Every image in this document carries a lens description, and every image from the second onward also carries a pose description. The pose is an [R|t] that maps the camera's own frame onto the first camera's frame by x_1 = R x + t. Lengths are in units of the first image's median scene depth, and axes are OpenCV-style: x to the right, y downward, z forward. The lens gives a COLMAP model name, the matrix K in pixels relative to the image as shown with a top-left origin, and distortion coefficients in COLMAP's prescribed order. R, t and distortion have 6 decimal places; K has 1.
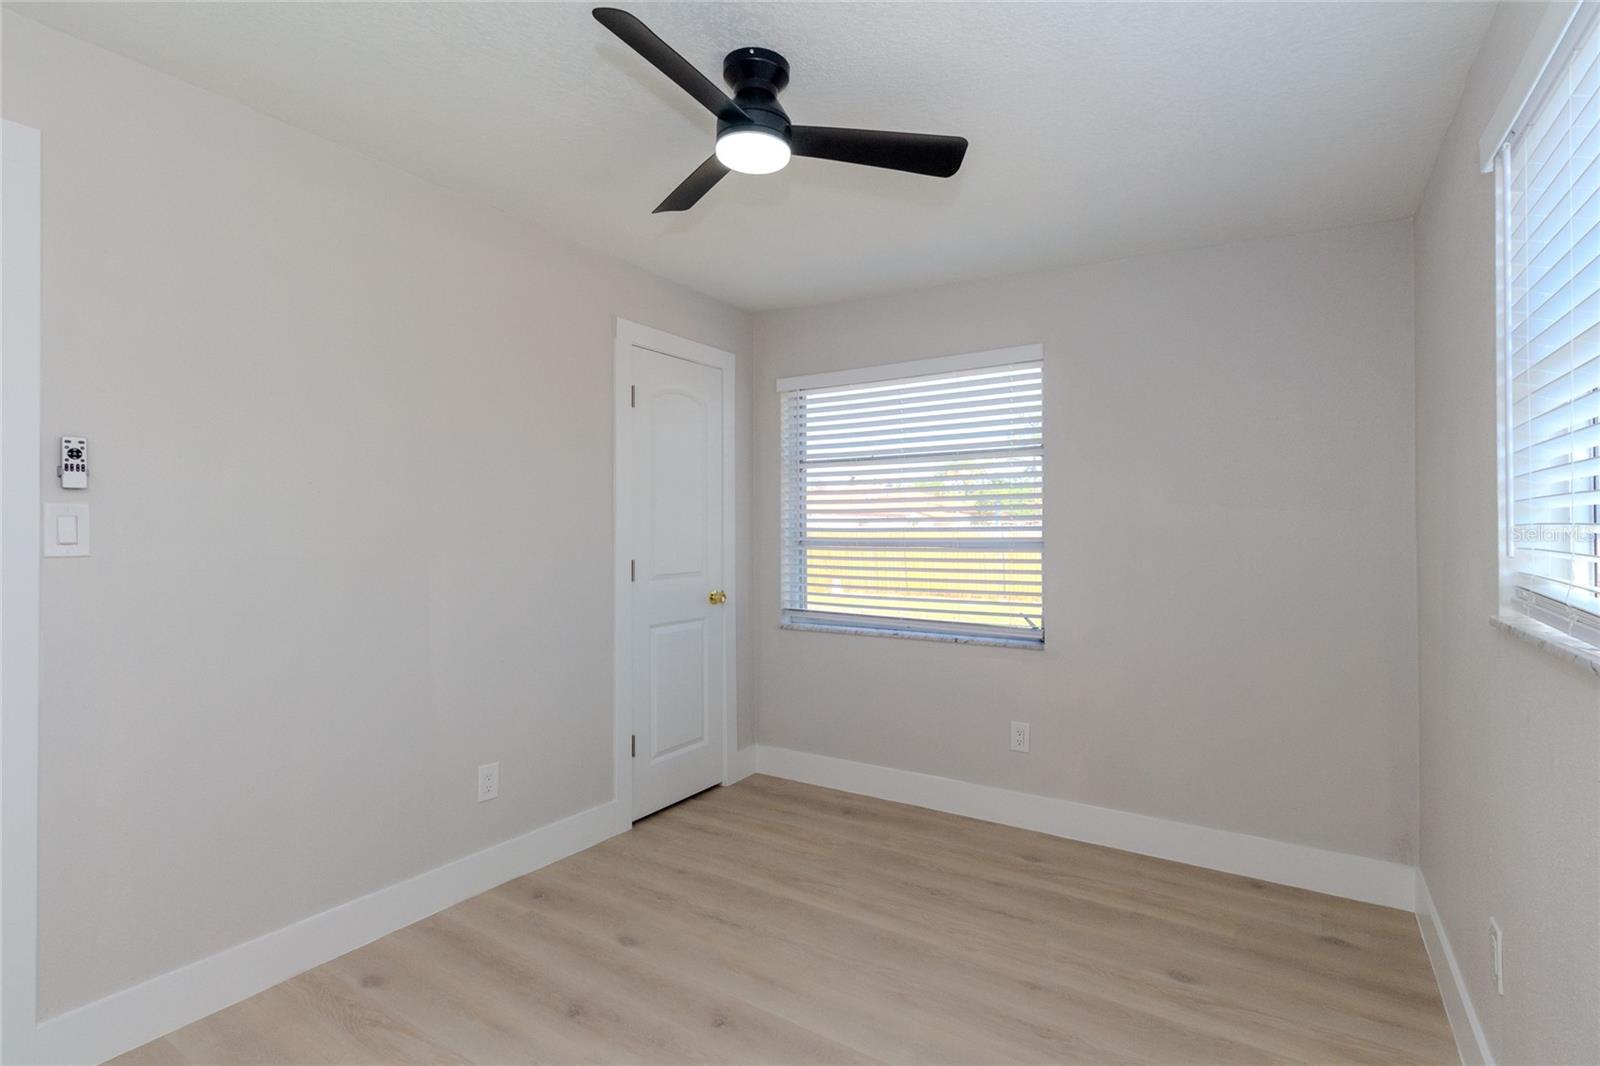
lens RADIAL K [[762.0, 0, 800.0], [0, 762.0, 533.0], [0, 0, 1]] dist [0.002076, 0.000352]
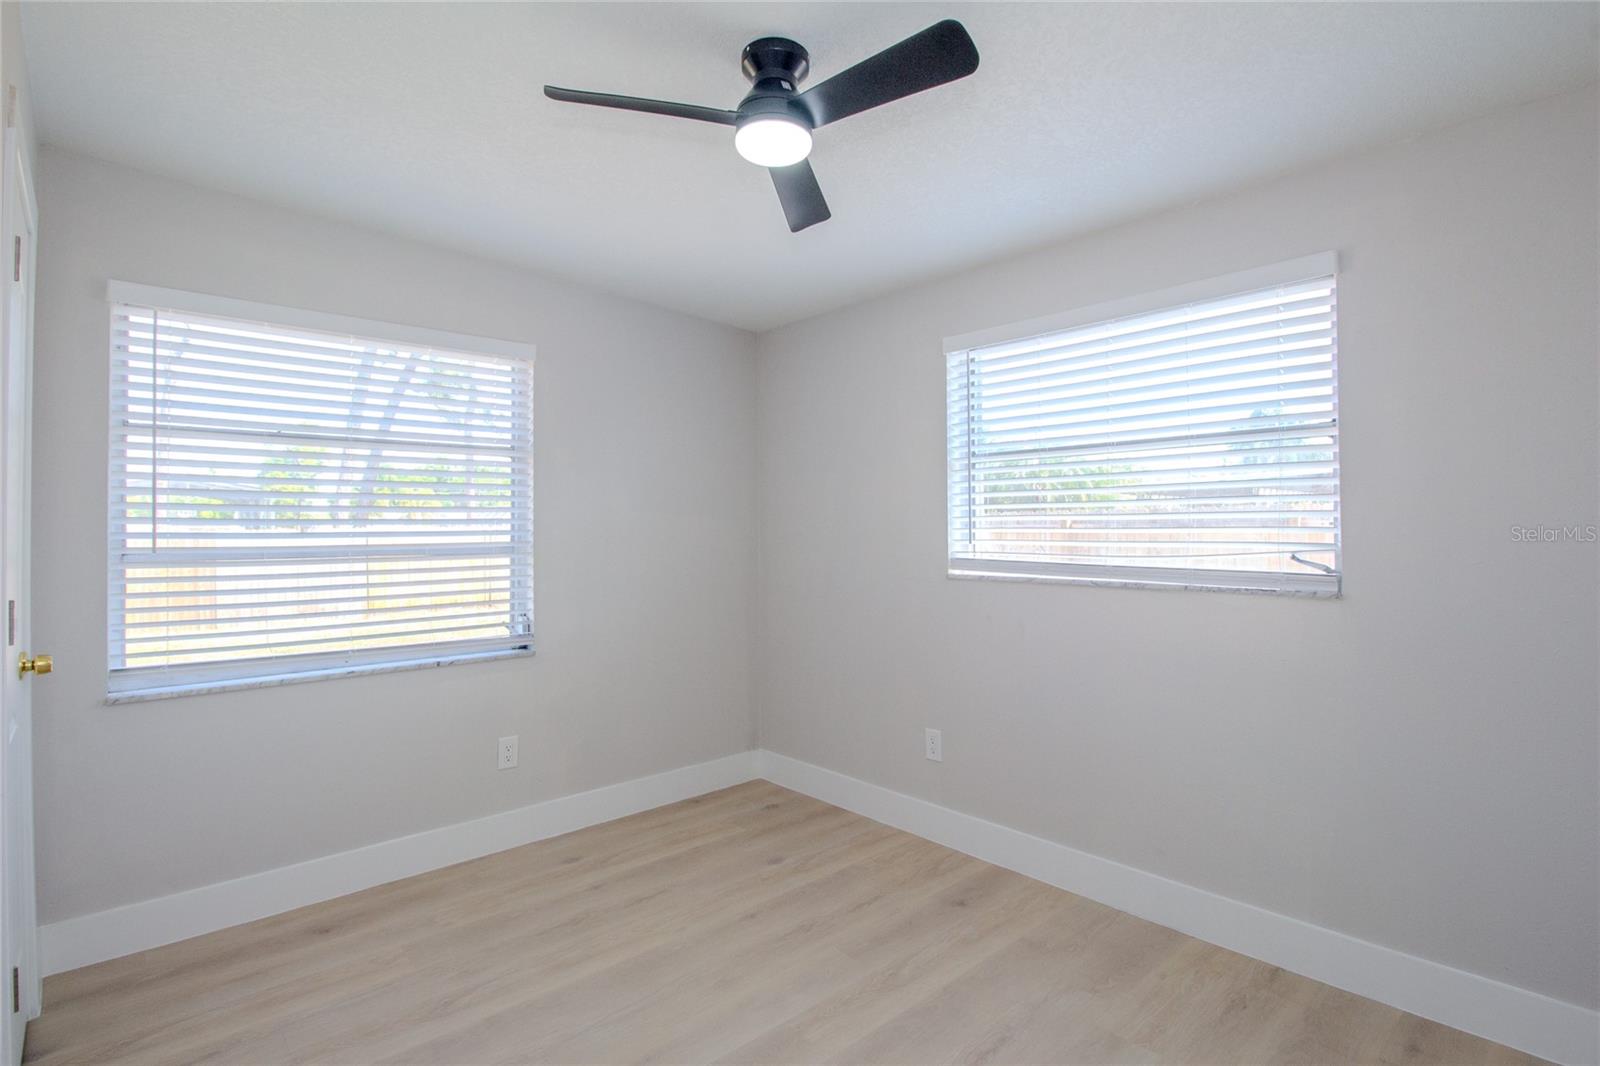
lens RADIAL K [[775.5, 0, 800.0], [0, 775.5, 533.0], [0, 0, 1]] dist [-0.018171, -0.000188]
pose [[0.246316, 0.000926, 0.969189, -0.673206], [0.011610, 0.999925, -0.003906, 0.003390], [-0.969120, 0.012214, 0.246287, 0.500467]]
